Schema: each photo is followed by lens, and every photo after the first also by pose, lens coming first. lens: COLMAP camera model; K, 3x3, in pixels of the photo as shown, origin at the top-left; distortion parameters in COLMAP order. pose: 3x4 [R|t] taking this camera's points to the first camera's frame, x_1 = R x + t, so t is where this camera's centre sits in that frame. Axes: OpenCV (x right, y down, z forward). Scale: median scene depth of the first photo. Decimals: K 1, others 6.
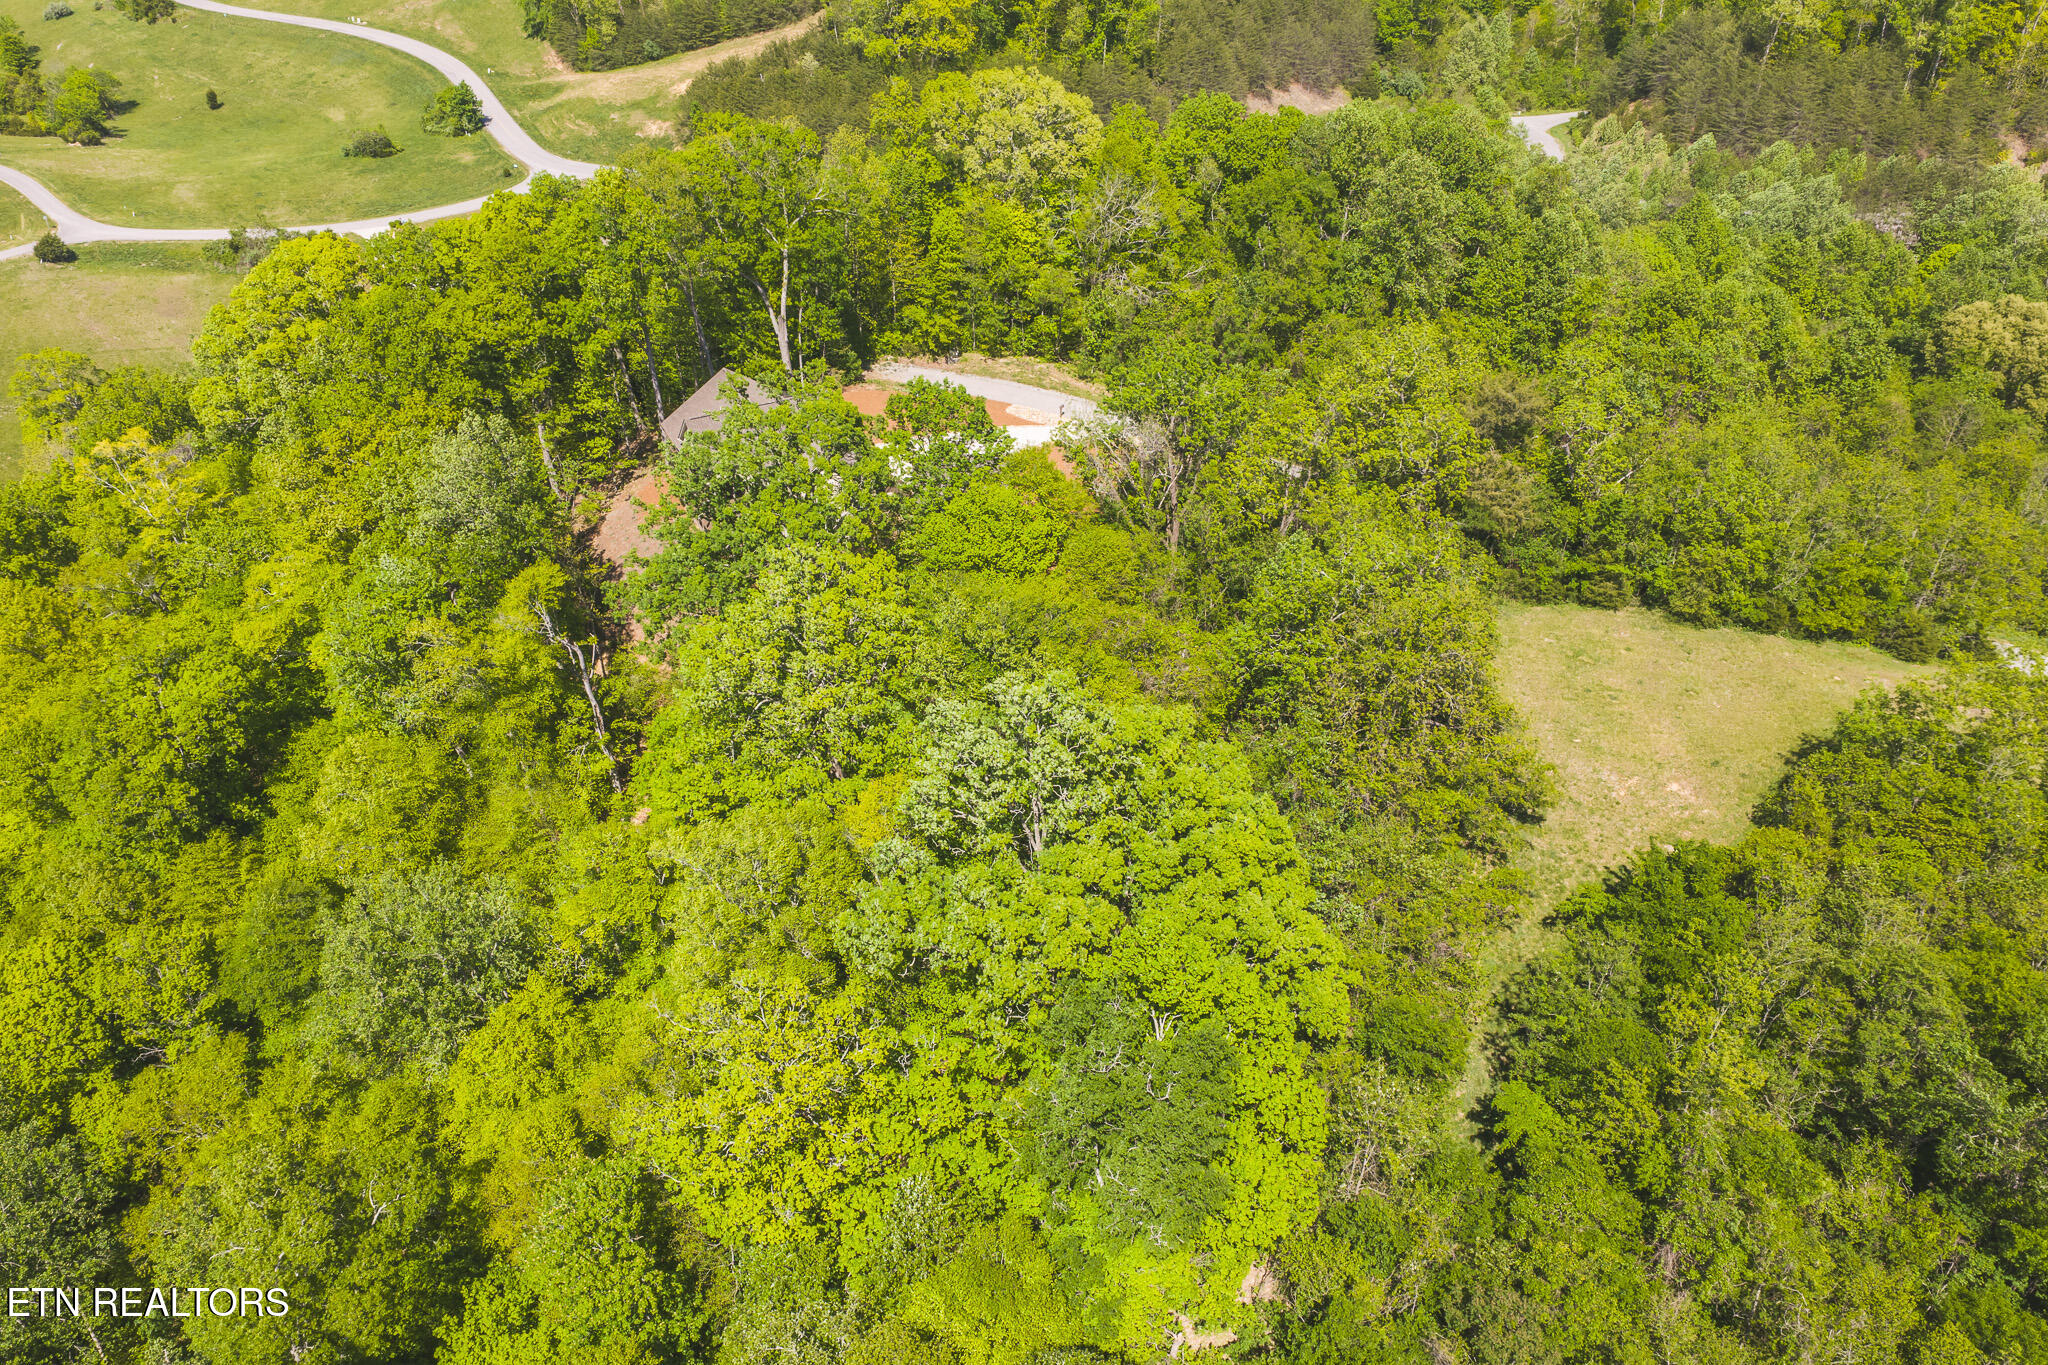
lens RADIAL K [[1689.6, 0, 1024.0], [0, 1689.6, 682.5], [0, 0, 1]] dist [0.007165, -0.004513]
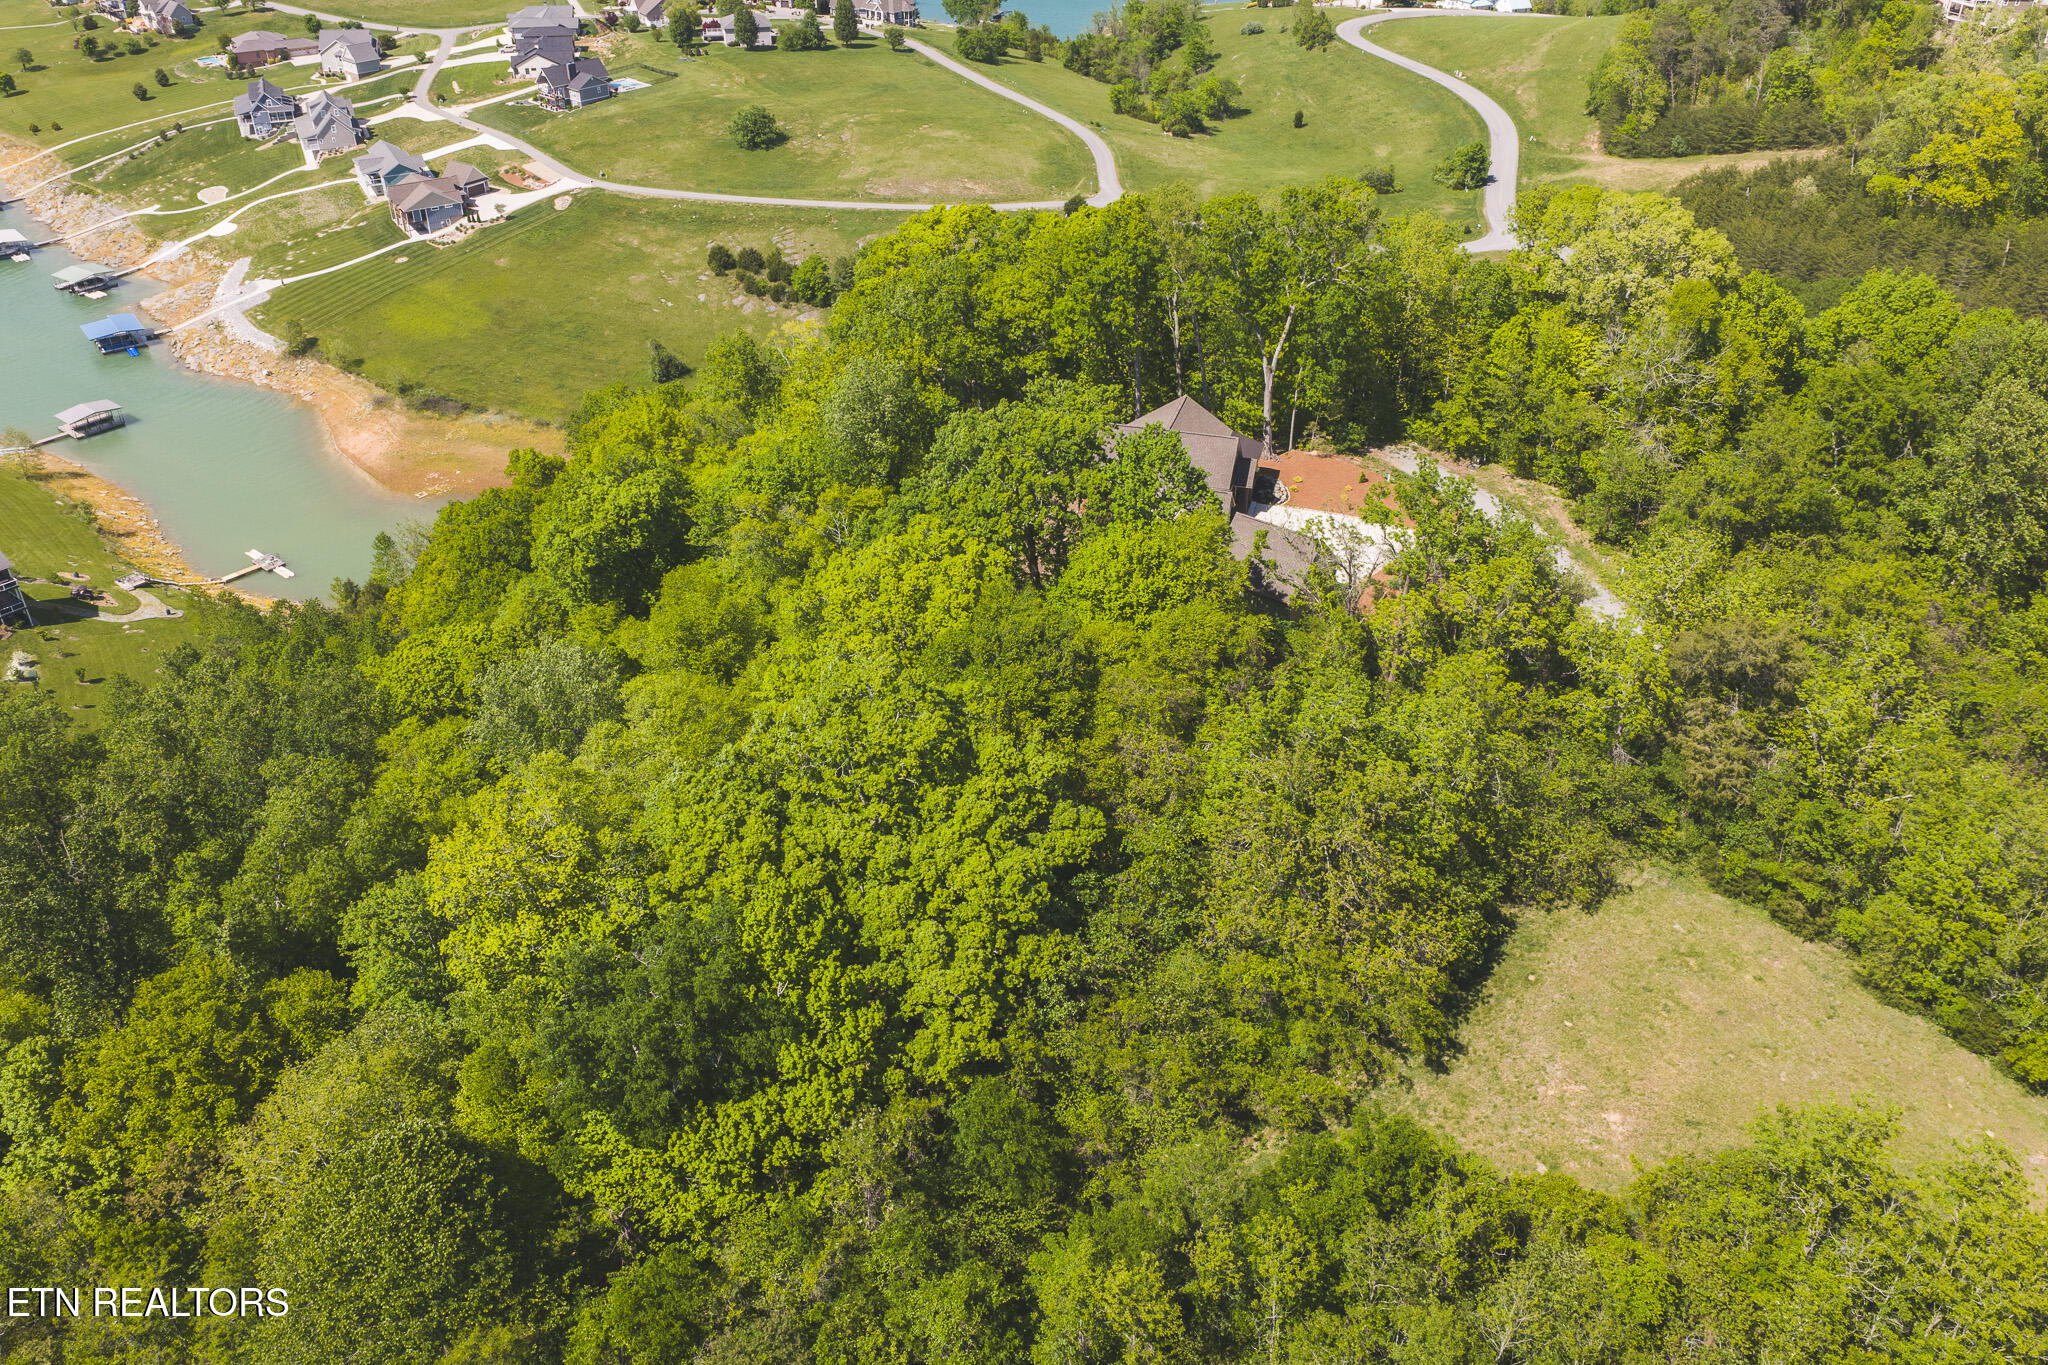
lens RADIAL K [[1689.6, 0, 1024.0], [0, 1689.6, 682.5], [0, 0, 1]] dist [0.007165, -0.004513]
pose [[0.739642, 0.361291, -0.567801, 0.369095], [-0.382981, 0.919714, 0.086324, -0.062601], [0.553403, 0.153608, 0.818627, 0.083064]]
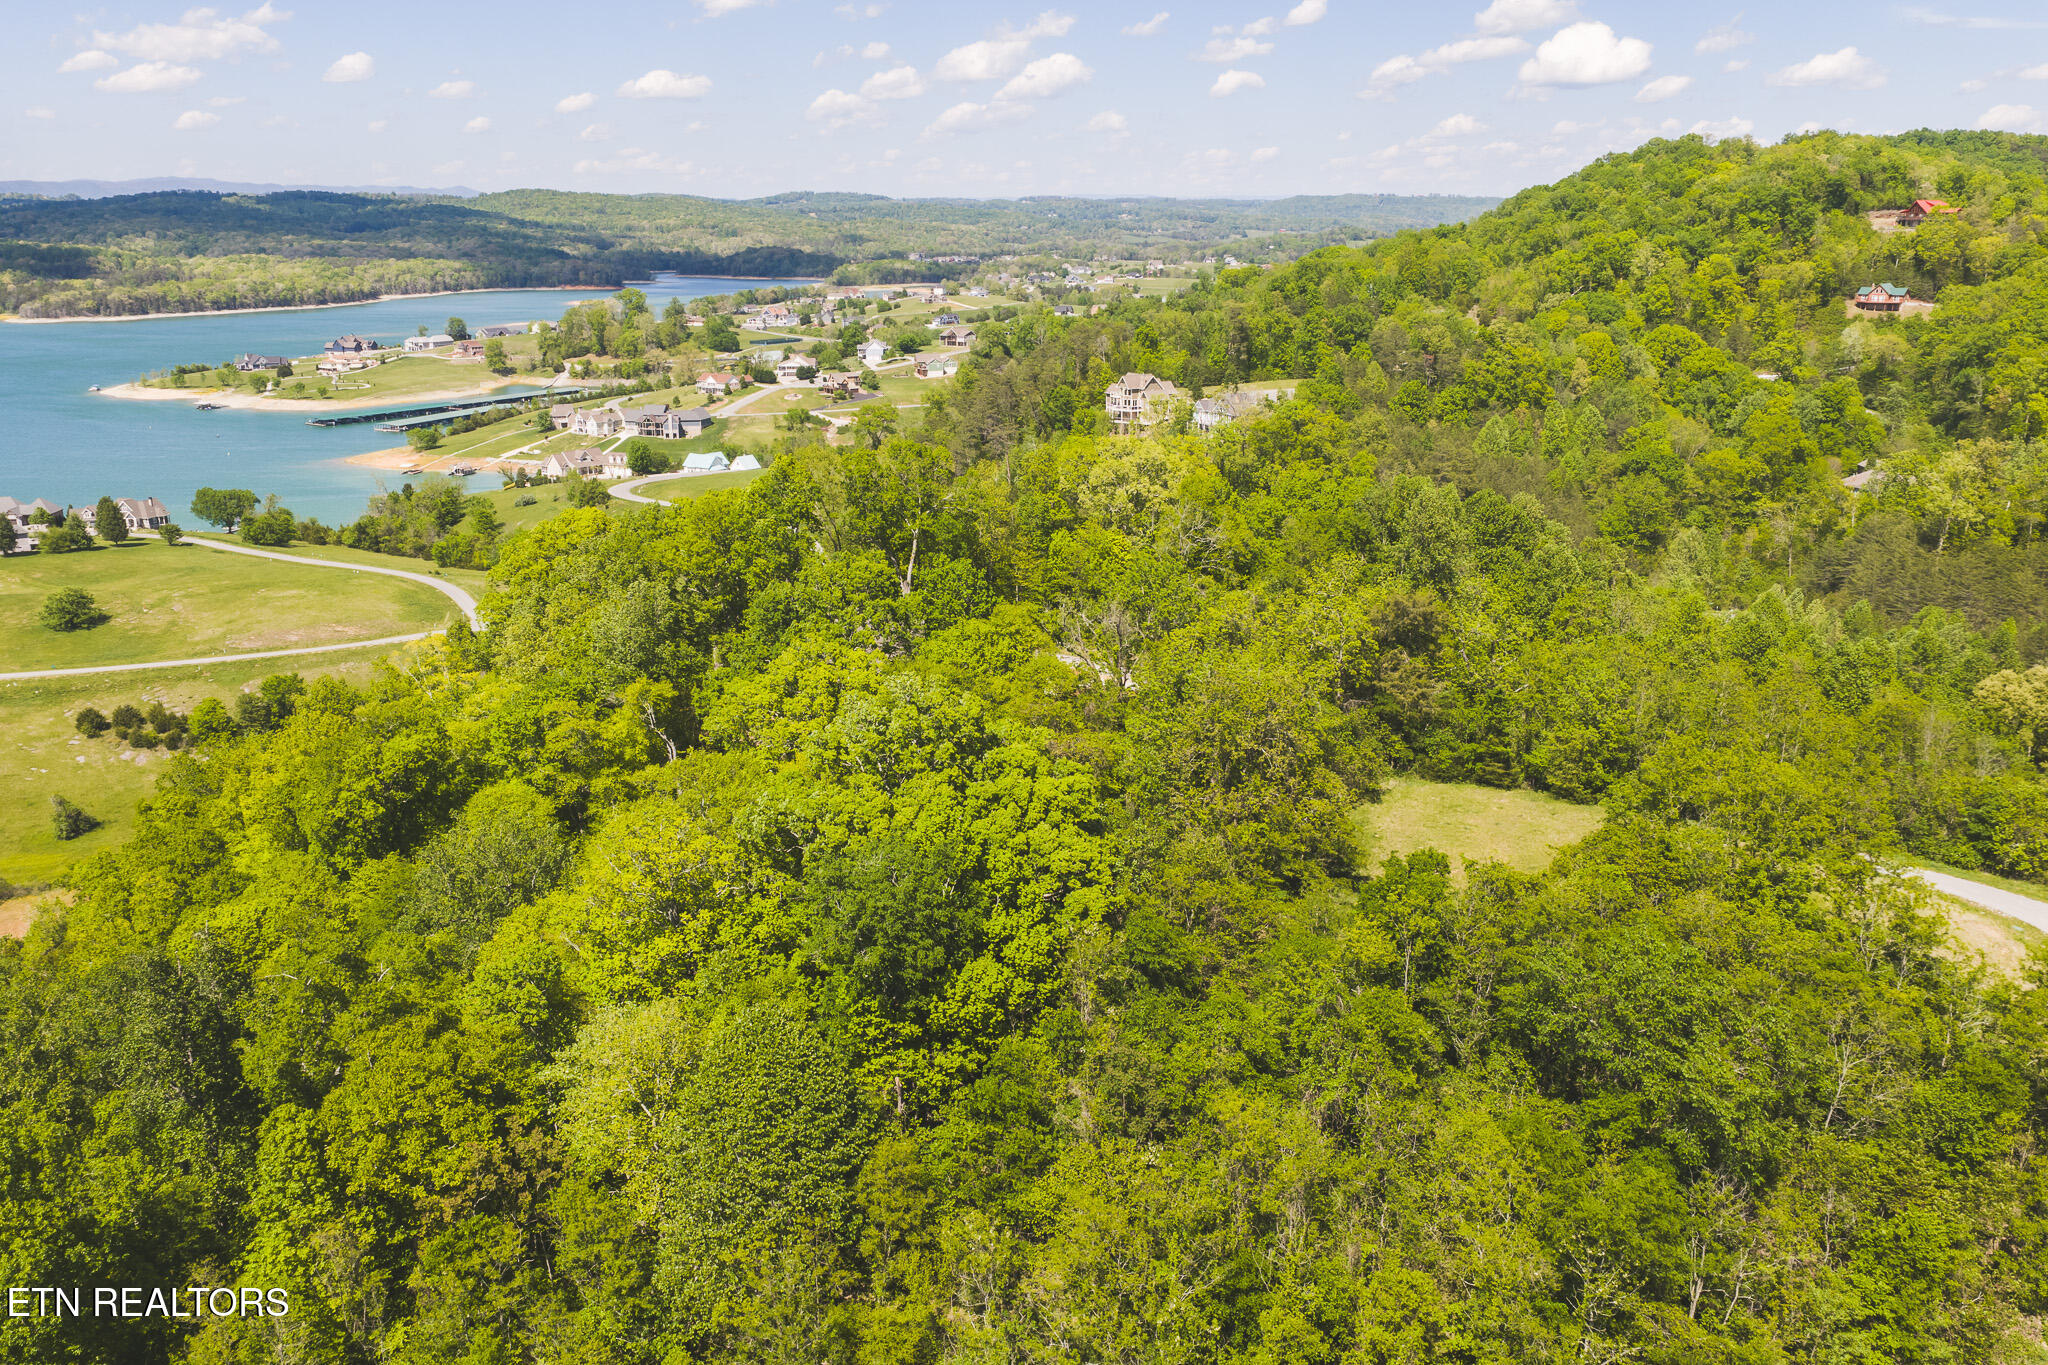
lens RADIAL K [[1689.6, 0, 1024.0], [0, 1689.6, 682.5], [0, 0, 1]] dist [0.007165, -0.004513]
pose [[0.973894, 0.056888, -0.219760, 0.209933], [-0.126370, 0.940080, -0.316669, 0.229361], [0.188578, 0.336174, 0.922727, -0.133588]]
